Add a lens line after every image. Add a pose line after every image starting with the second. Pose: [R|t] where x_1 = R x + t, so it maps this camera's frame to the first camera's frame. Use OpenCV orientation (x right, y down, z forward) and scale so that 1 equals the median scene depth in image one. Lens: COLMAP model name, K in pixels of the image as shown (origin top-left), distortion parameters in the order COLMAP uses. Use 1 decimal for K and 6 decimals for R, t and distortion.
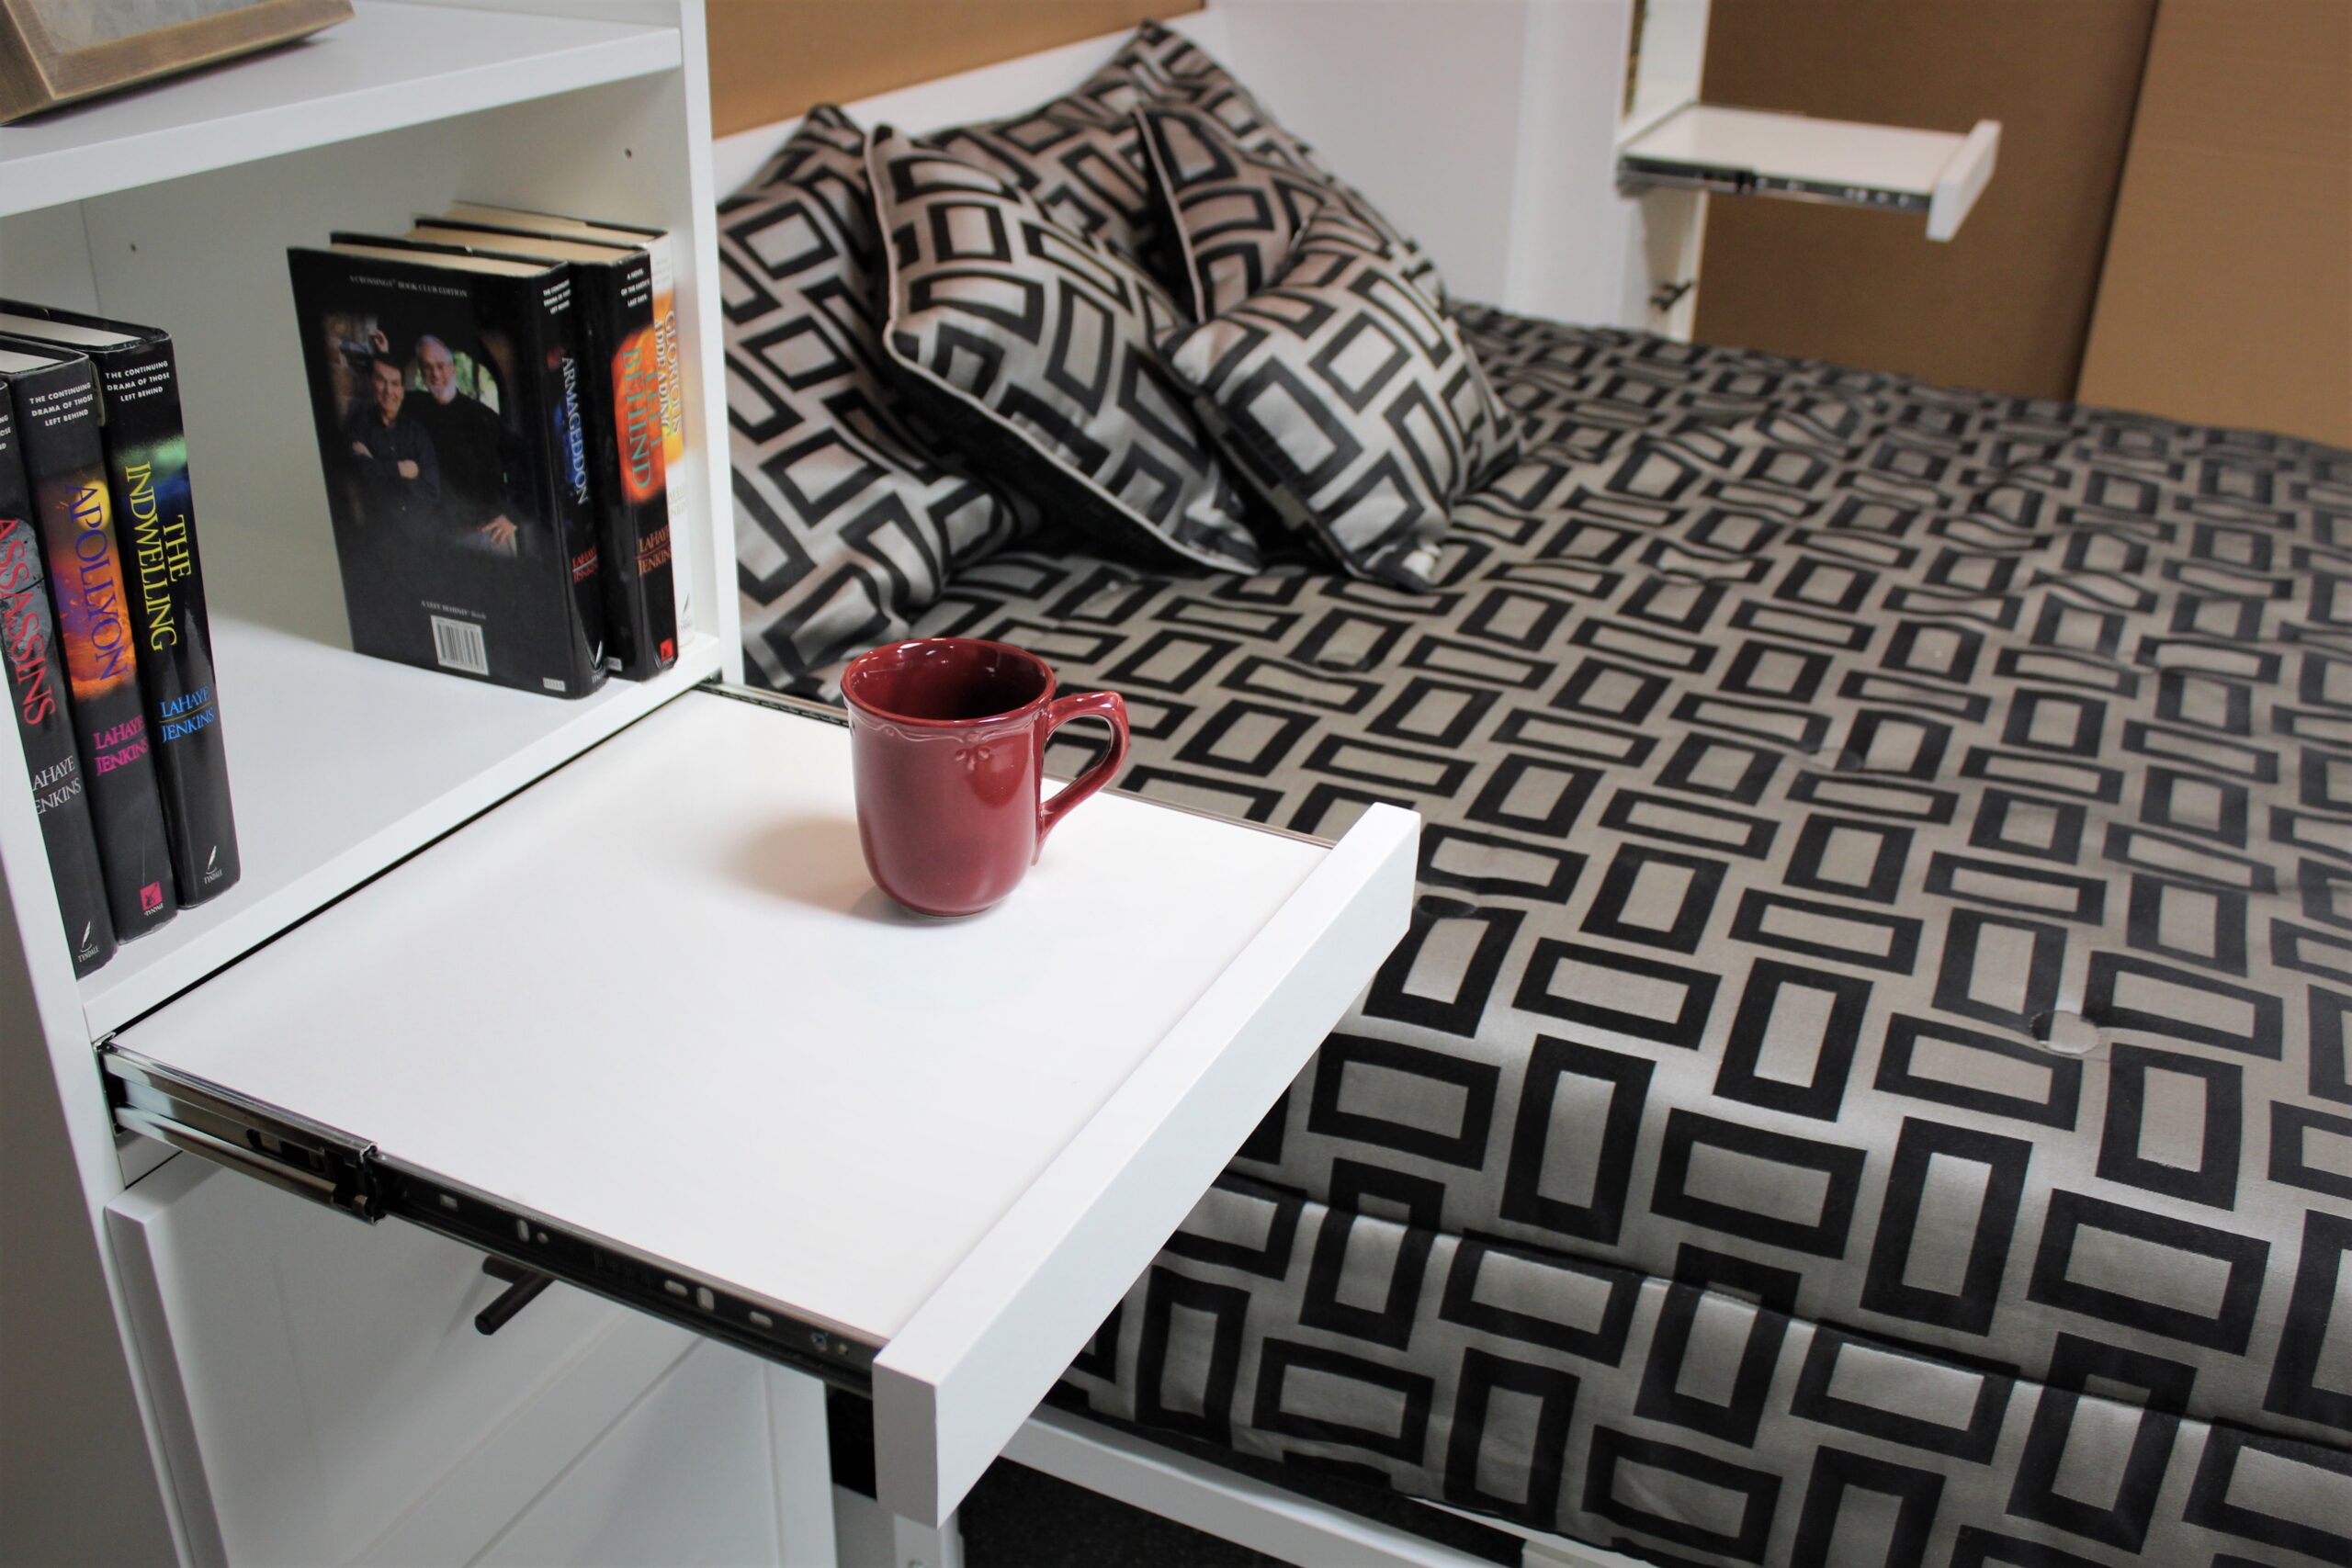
lens RADIAL K [[2210.5, 0, 1175.5], [0, 2210.5, 754.9], [0, 0, 1]] dist [-0.147264, 0.148865]
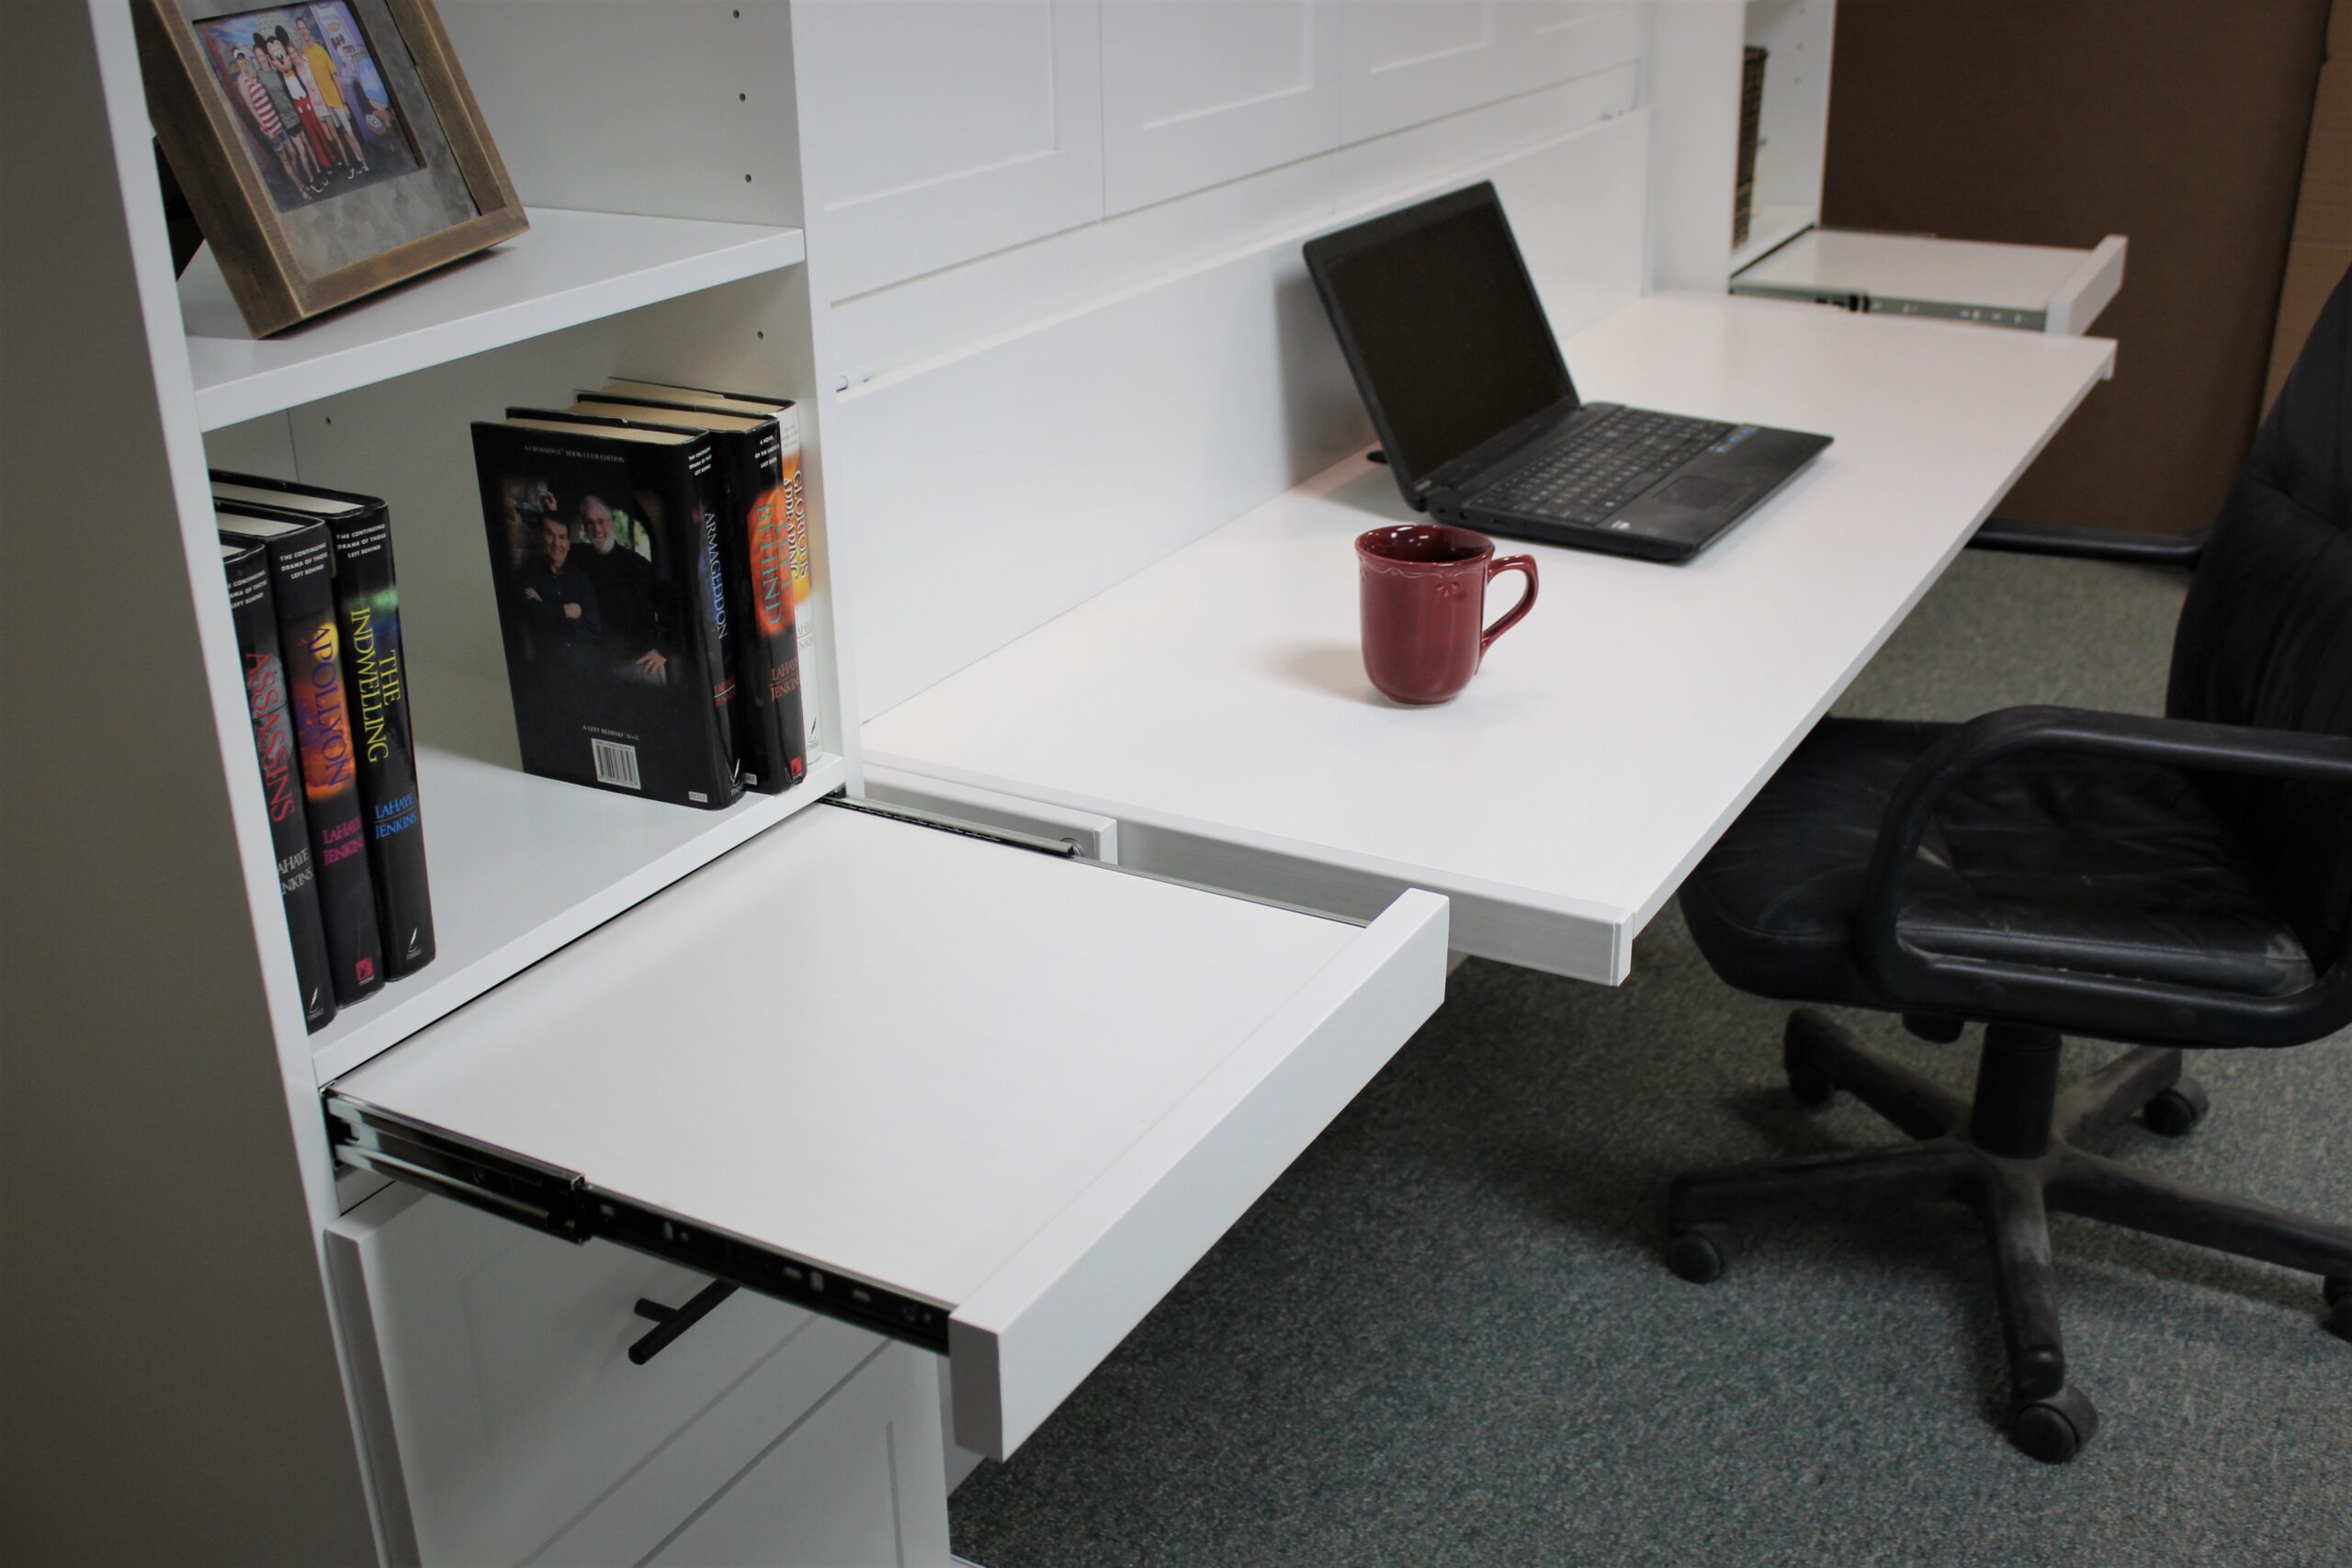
lens RADIAL K [[2381.5, 0, 1176.0], [0, 2381.5, 784.0], [0, 0, 1]] dist [-0.140475, 0.128835]
pose [[0.997156, -0.013386, -0.074168, 0.061301], [0.009347, 0.998468, -0.054535, 0.033441], [0.074784, 0.053687, 0.995753, -0.231458]]
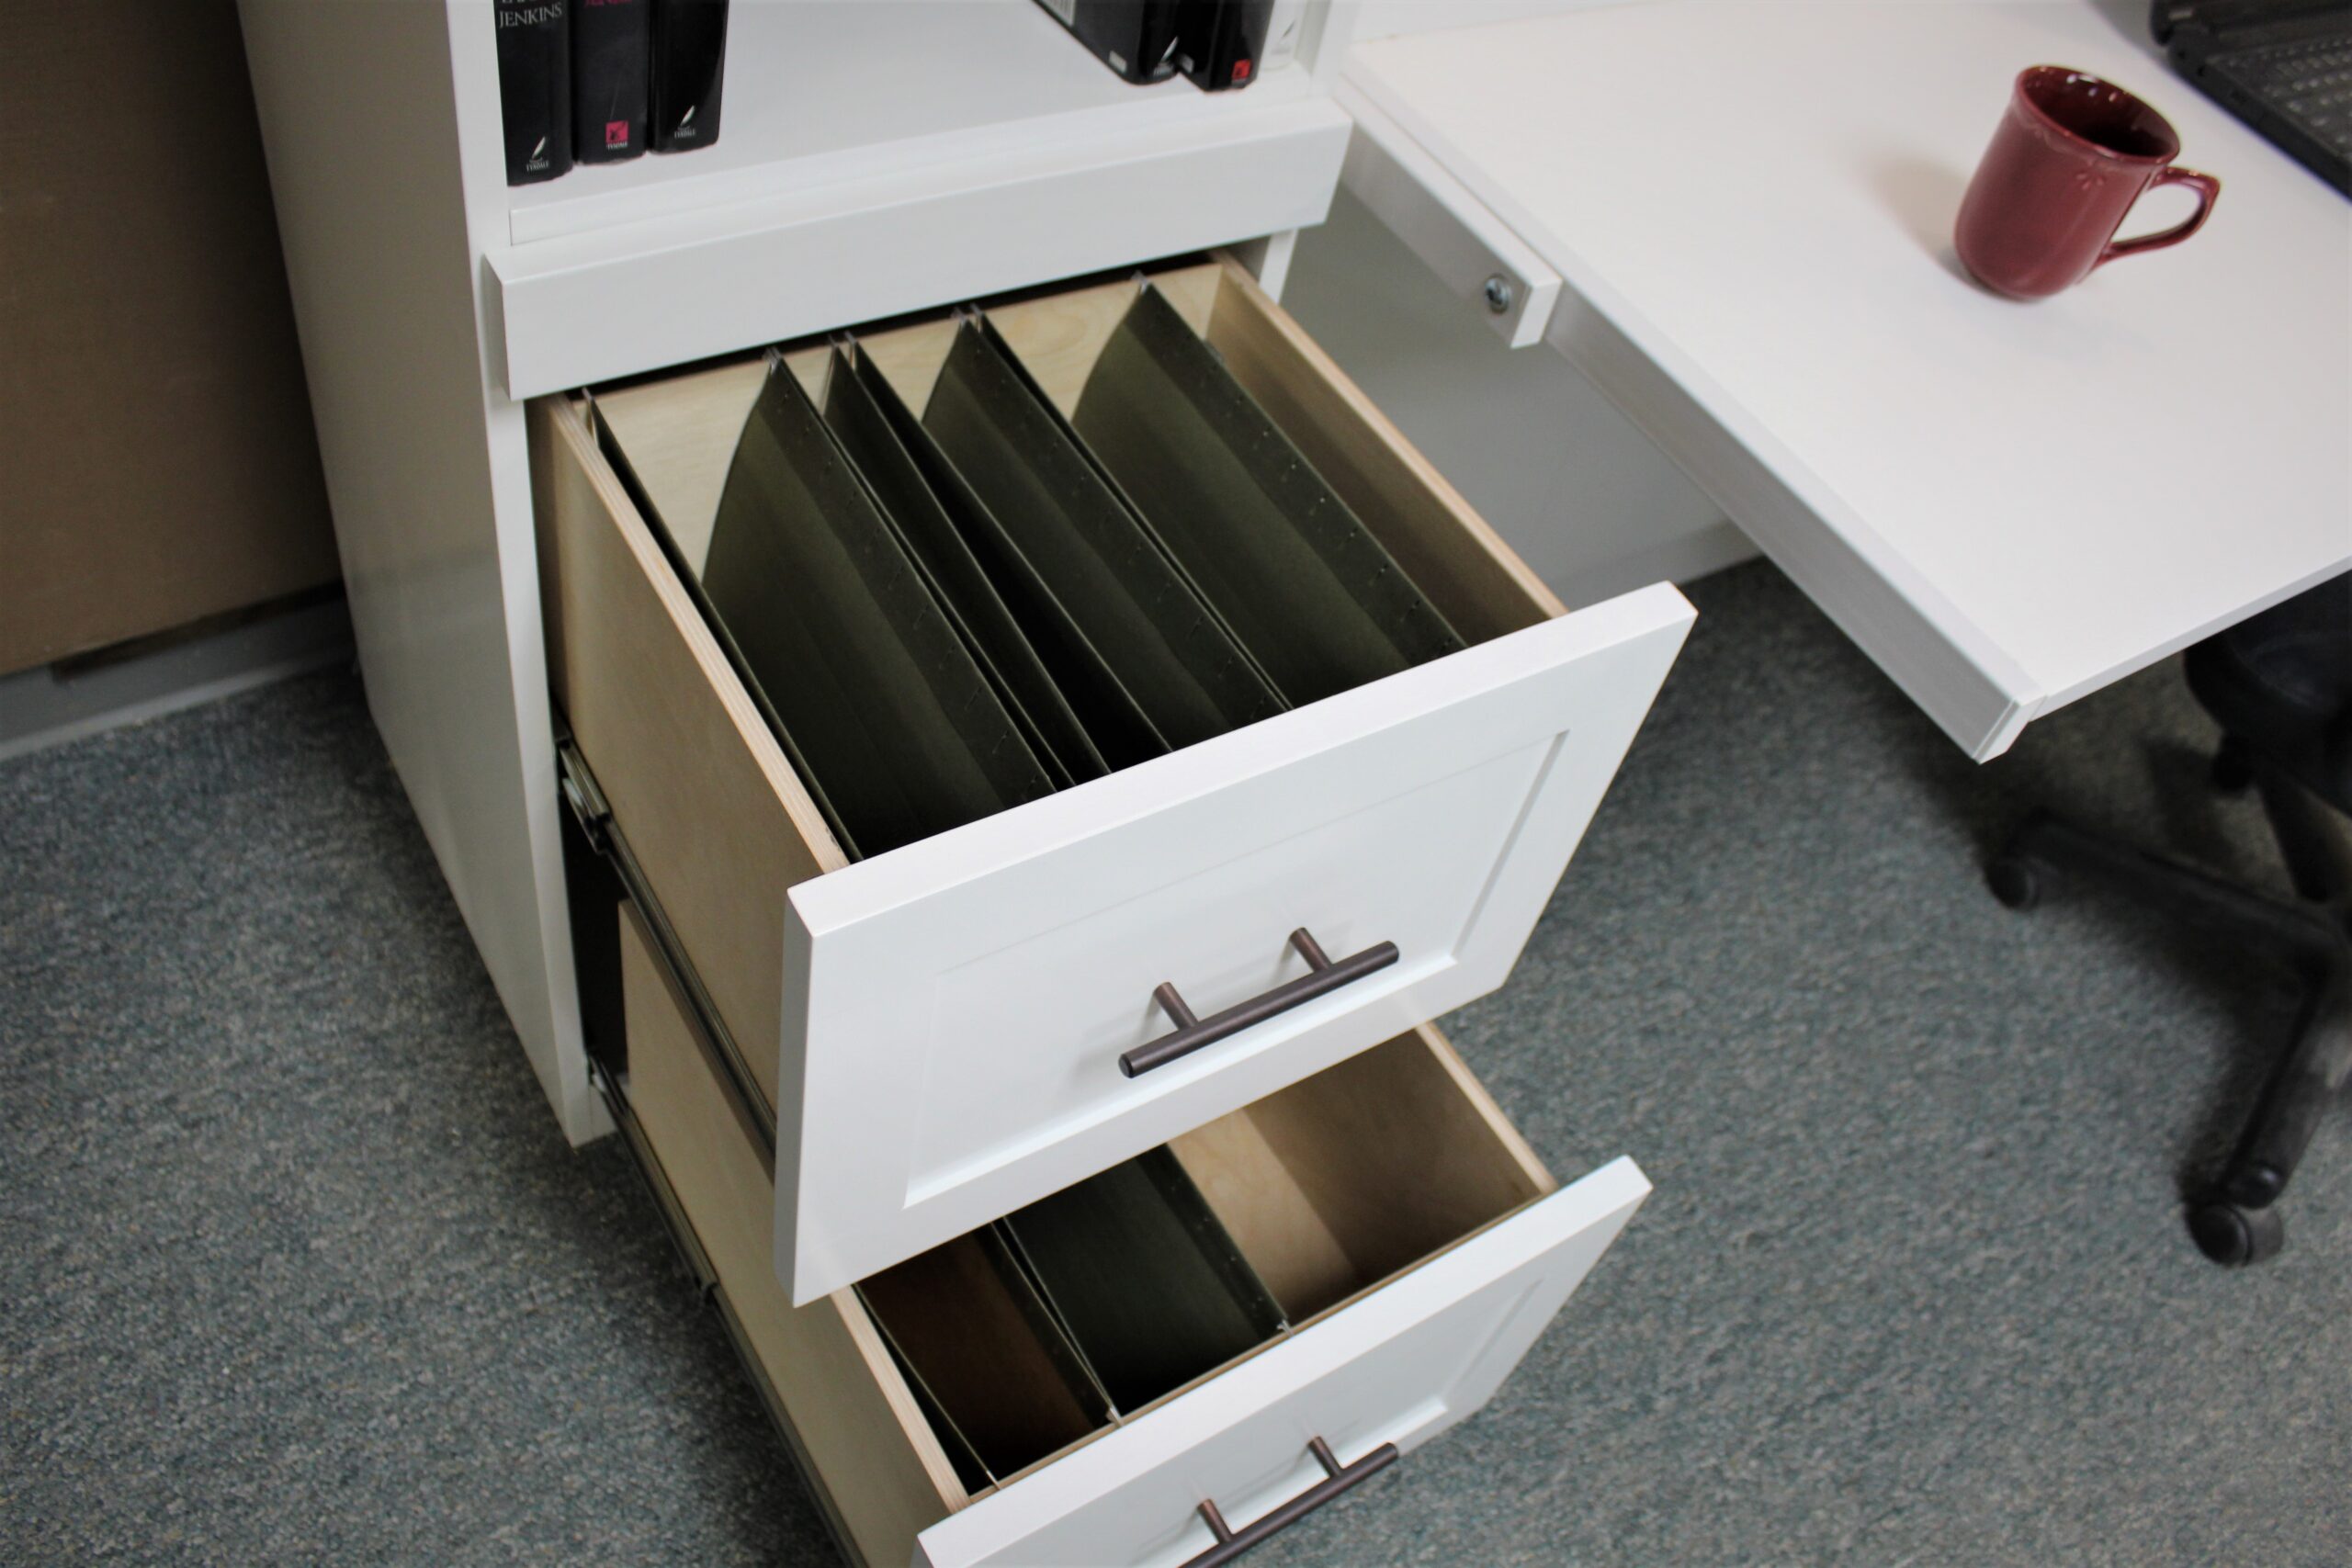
lens RADIAL K [[1935.4, 0, 1176.0], [0, 1935.4, 784.0], [0, 0, 1]] dist [-0.164822, 0.132057]
pose [[0.837132, 0.485951, -0.251123, 0.120436], [-0.371703, 0.842176, 0.390611, -0.110358], [0.401307, -0.233650, 0.885641, 0.193850]]
